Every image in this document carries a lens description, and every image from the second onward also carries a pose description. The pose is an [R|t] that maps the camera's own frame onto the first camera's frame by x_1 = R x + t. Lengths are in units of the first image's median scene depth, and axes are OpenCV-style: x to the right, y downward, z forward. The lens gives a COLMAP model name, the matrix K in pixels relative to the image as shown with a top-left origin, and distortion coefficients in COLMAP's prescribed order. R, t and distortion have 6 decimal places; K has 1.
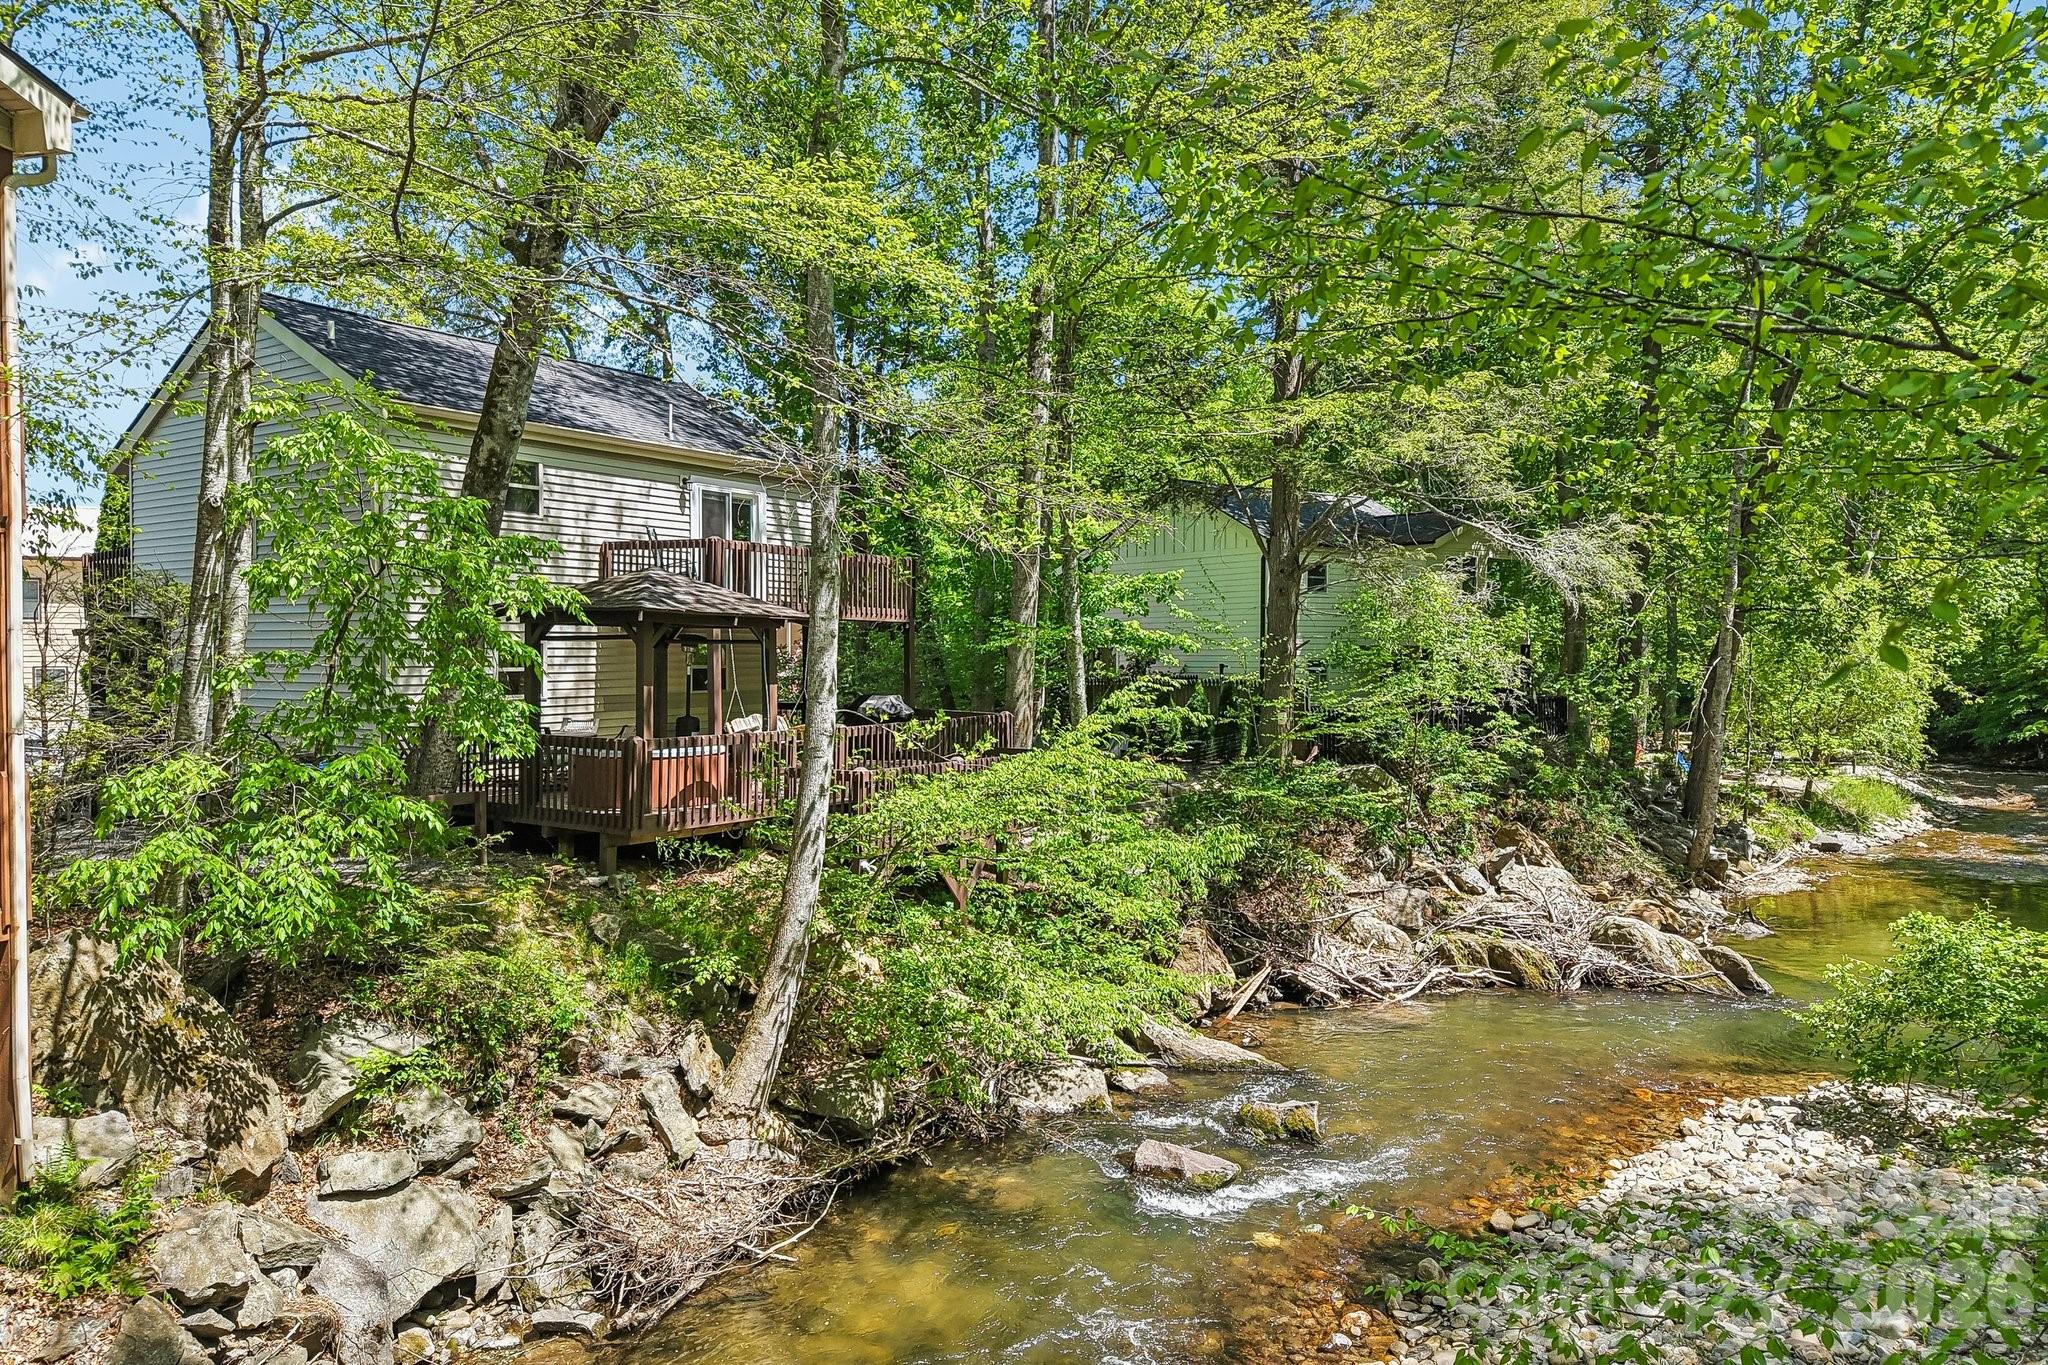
lens RADIAL K [[1386.0, 0, 1024.0], [0, 1386.0, 682.5], [0, 0, 1]] dist [-0.003494, -0.002515]
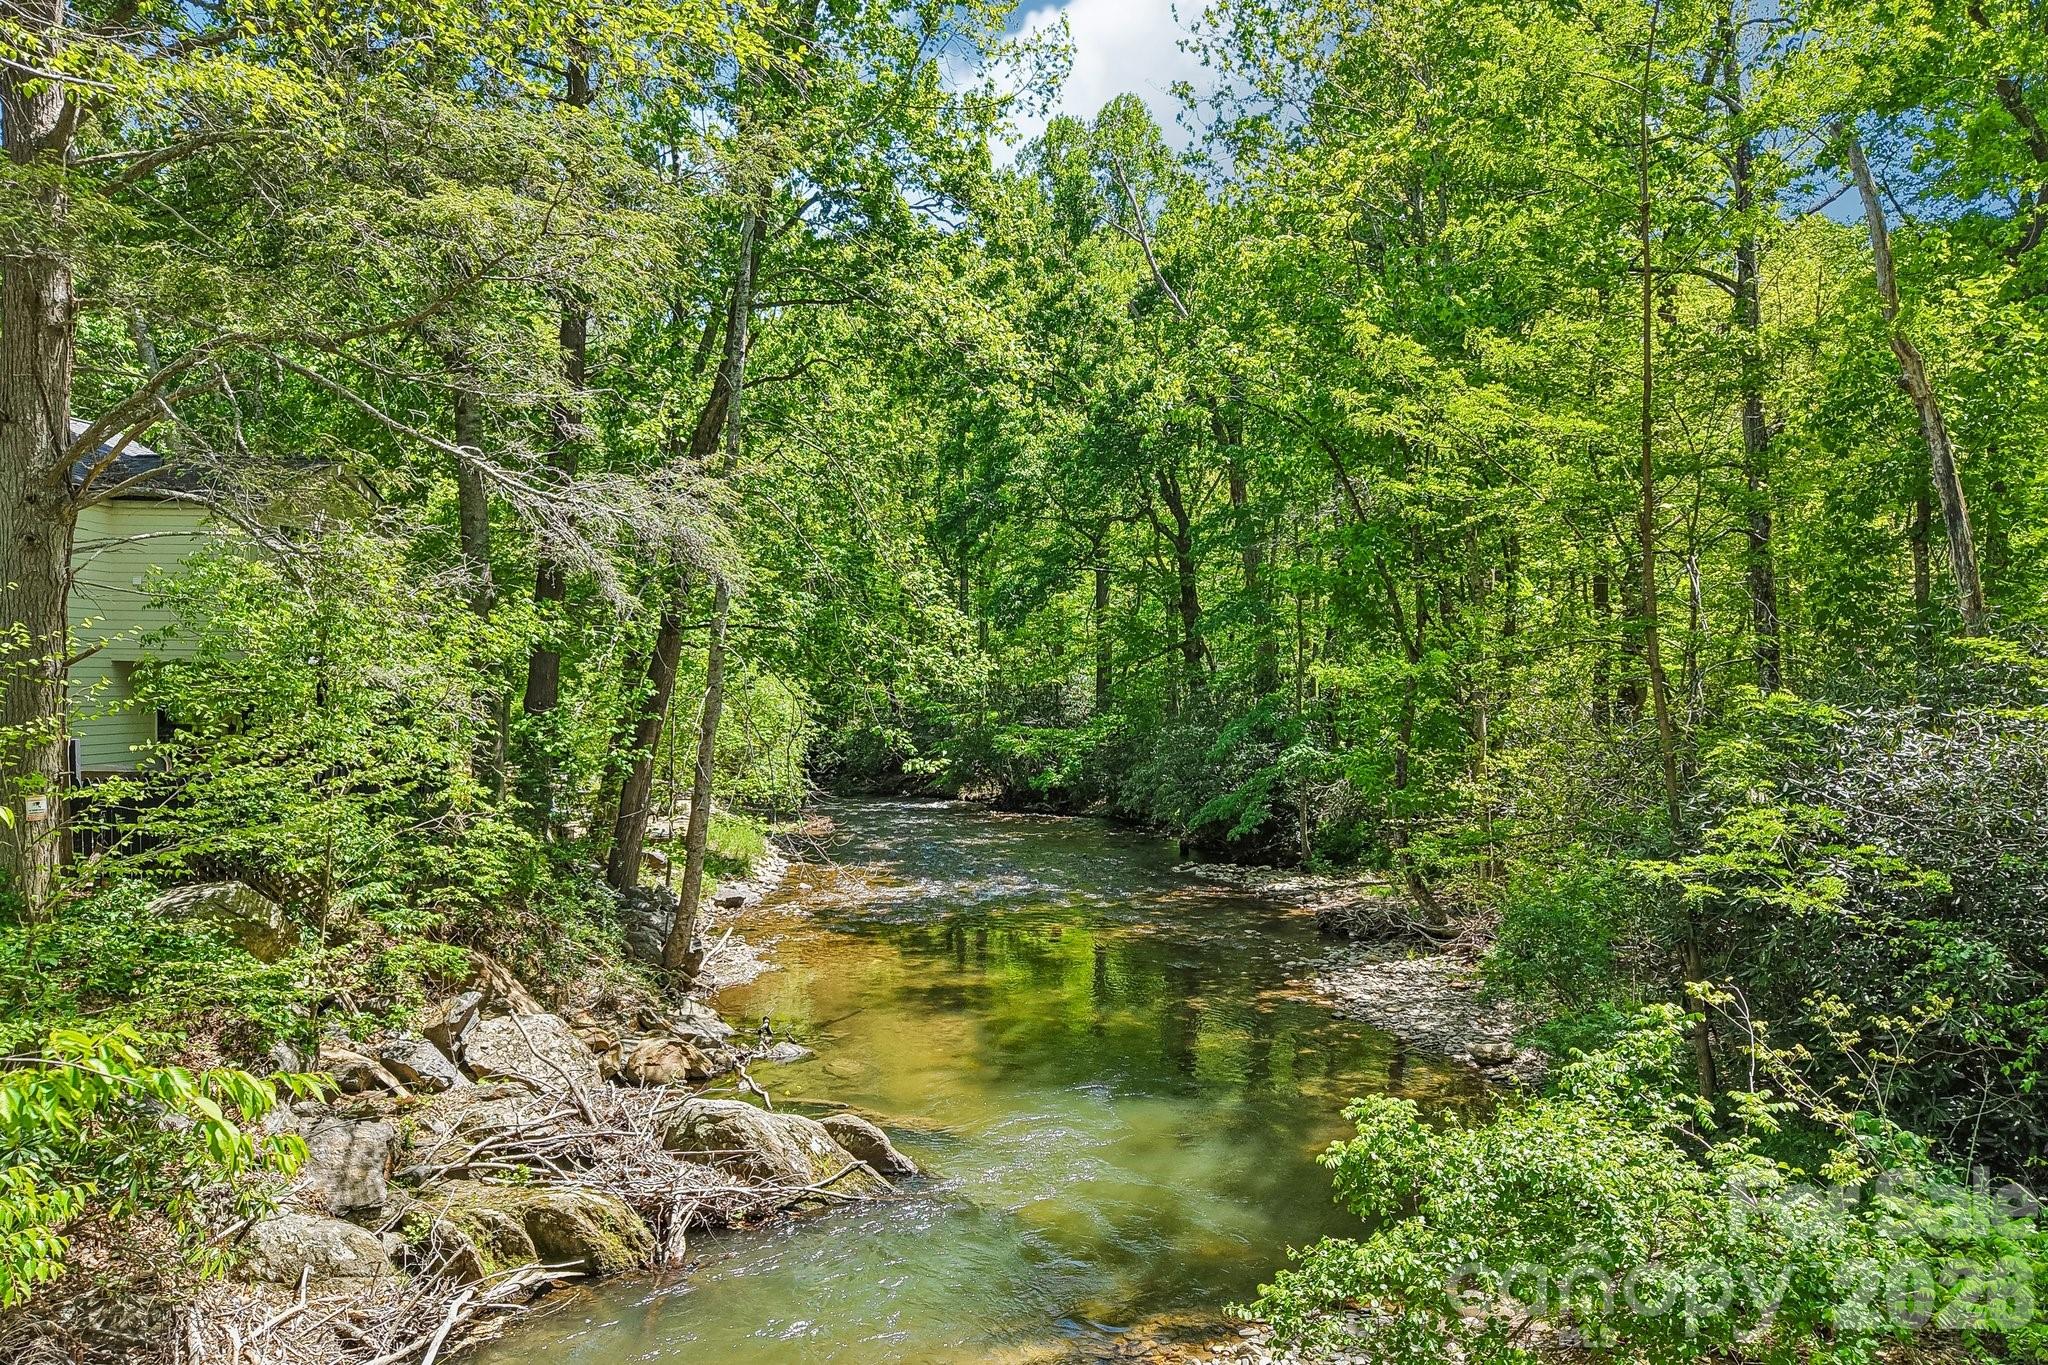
lens RADIAL K [[1386.0, 0, 1024.0], [0, 1386.0, 682.5], [0, 0, 1]] dist [-0.003494, -0.002515]
pose [[0.630703, 0.006750, 0.775995, 0.034325], [0.005528, 0.999898, -0.013191, -0.010617], [-0.776005, 0.012609, 0.630601, 0.503984]]
